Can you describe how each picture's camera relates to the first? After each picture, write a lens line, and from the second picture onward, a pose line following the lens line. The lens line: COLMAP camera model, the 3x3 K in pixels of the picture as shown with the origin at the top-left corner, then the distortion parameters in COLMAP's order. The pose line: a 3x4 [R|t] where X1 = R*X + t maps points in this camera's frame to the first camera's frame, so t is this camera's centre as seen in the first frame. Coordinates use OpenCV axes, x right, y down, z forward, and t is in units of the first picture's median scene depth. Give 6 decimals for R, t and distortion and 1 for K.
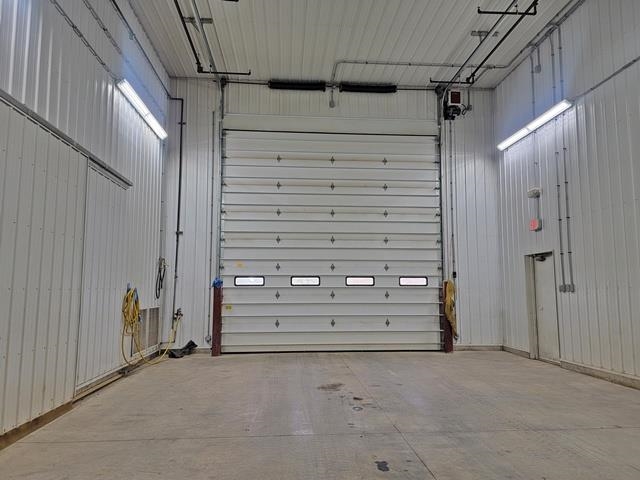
lens RADIAL K [[453.6, 0, 318.5], [0, 453.6, 241.8], [0, 0, 1]] dist [0.004821, -0.003114]
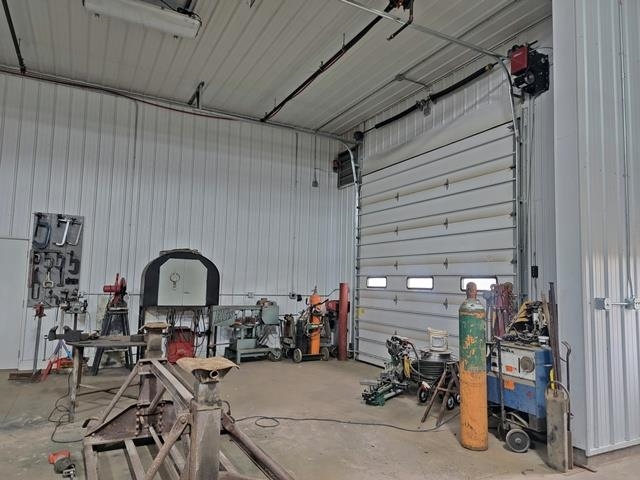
lens RADIAL K [[453.6, 0, 321.3], [0, 453.6, 240.9], [0, 0, 1]] dist [0.004821, -0.003114]
pose [[0.407738, -0.080473, -0.909546, 0.682393], [0.073655, 0.995761, -0.055083, 0.047472], [0.910124, -0.044533, 0.411937, 0.553582]]
